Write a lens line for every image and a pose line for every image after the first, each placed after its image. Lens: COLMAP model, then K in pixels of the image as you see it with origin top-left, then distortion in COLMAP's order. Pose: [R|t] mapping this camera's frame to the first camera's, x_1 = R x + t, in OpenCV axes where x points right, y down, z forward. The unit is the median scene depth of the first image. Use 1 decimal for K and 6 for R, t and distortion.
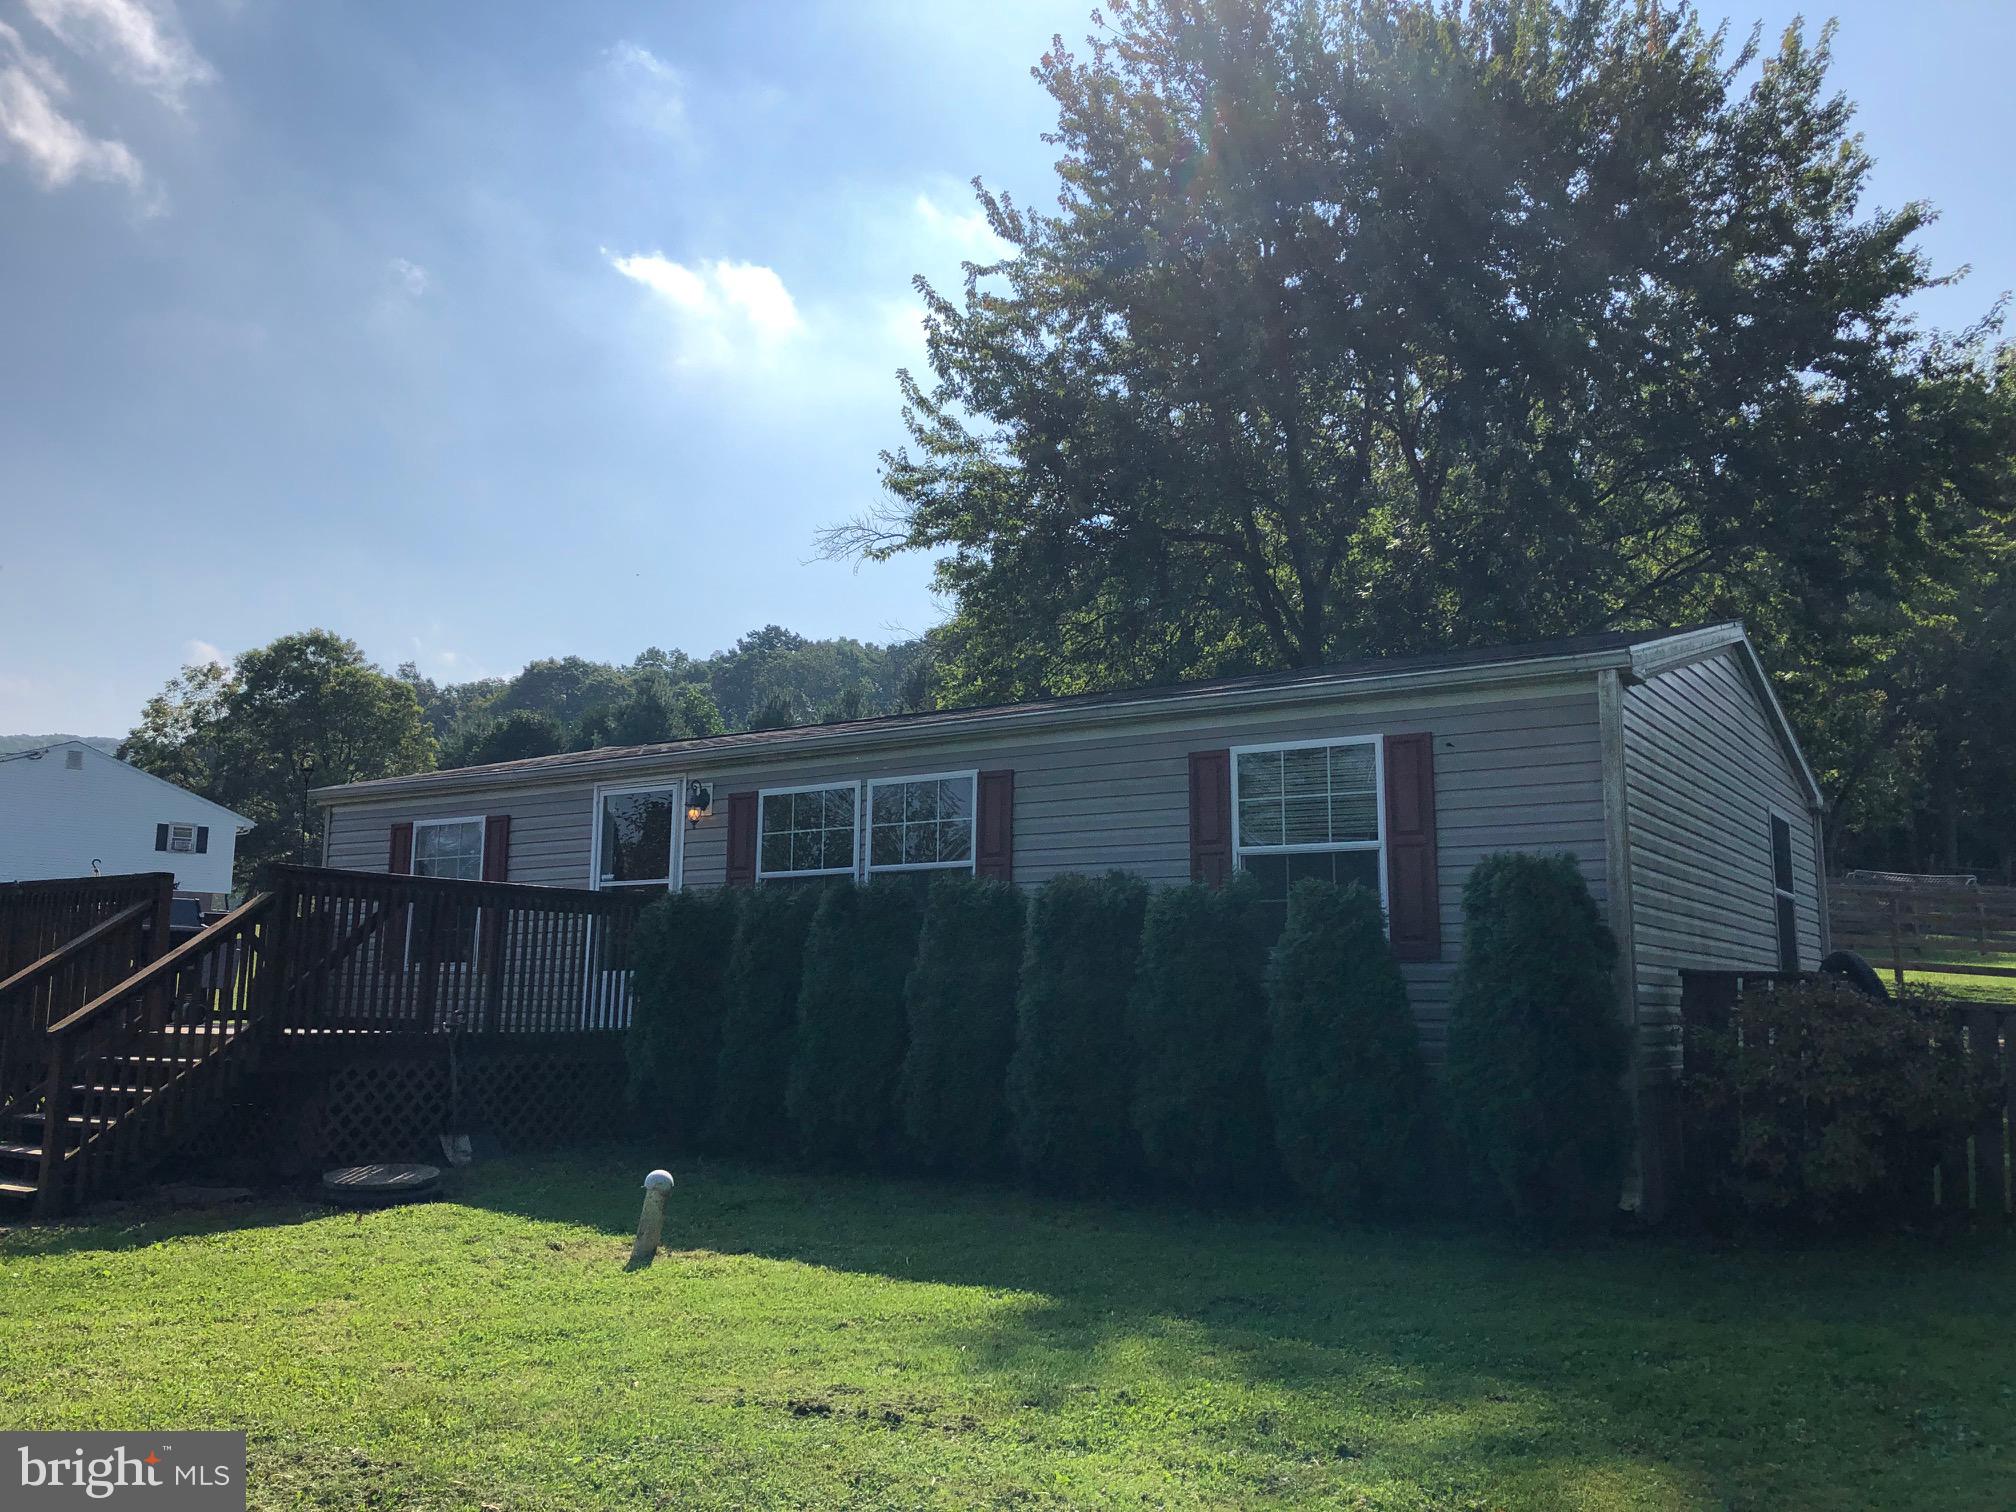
lens RADIAL K [[1708.2, 0, 1020.7], [0, 1708.2, 764.7], [0, 0, 1]] dist [0.110098, -0.156608]
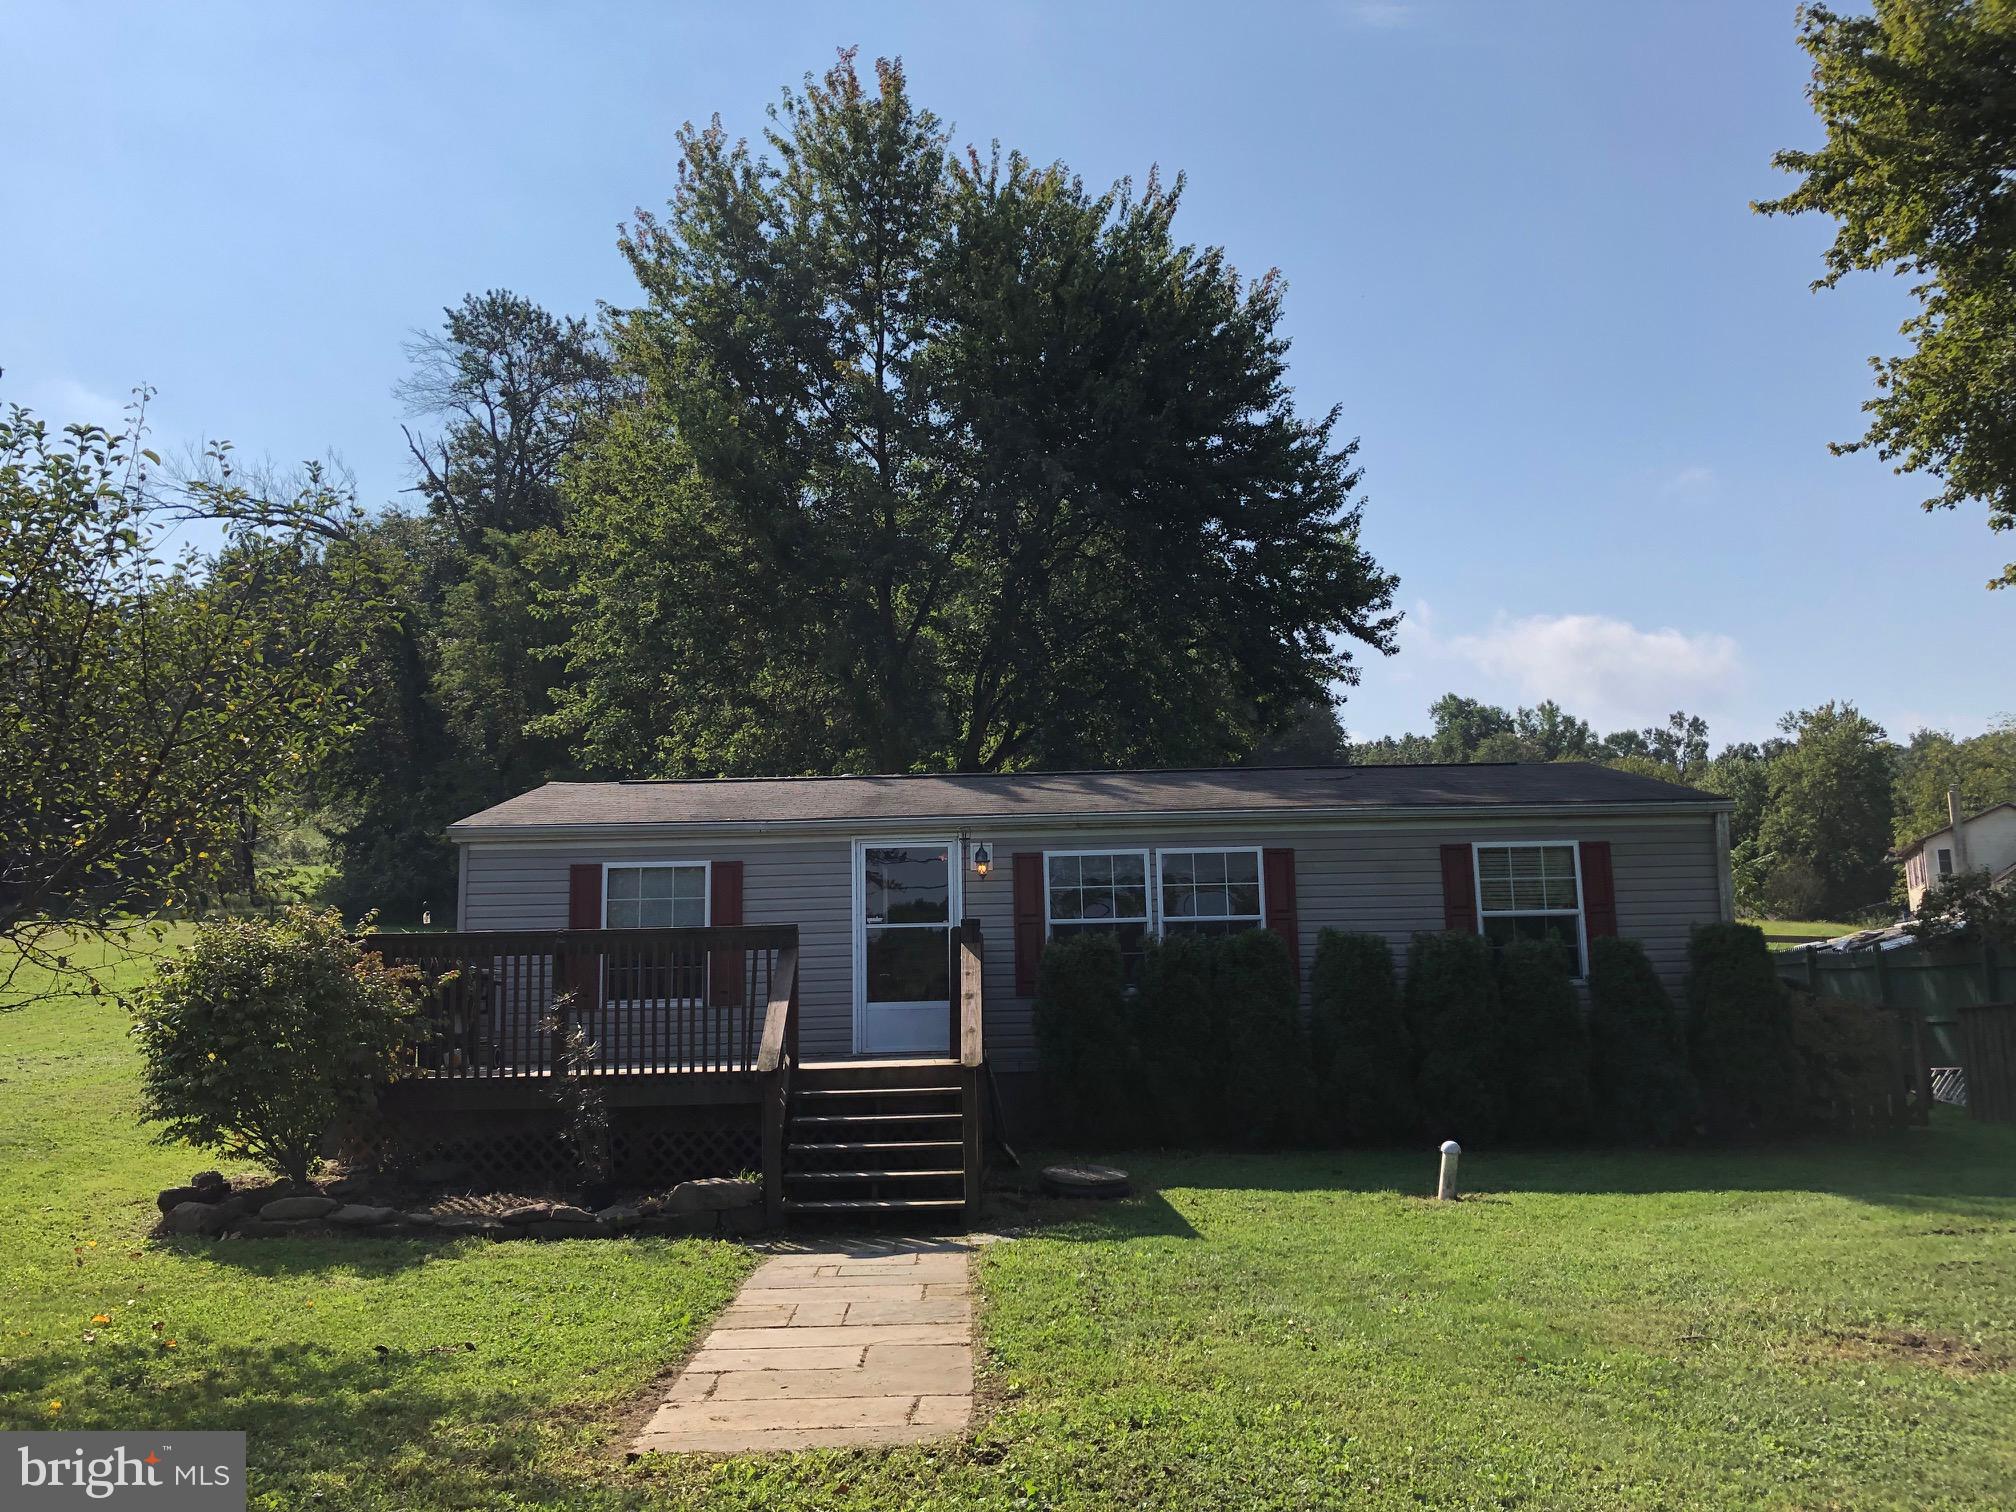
lens RADIAL K [[1708.2, 0, 1020.7], [0, 1708.2, 764.7], [0, 0, 1]] dist [0.110098, -0.156608]
pose [[0.824724, 0.084413, 0.559201, -0.892694], [-0.052088, 0.995933, -0.073518, 0.045472], [-0.563132, 0.031505, 0.825766, 0.000348]]
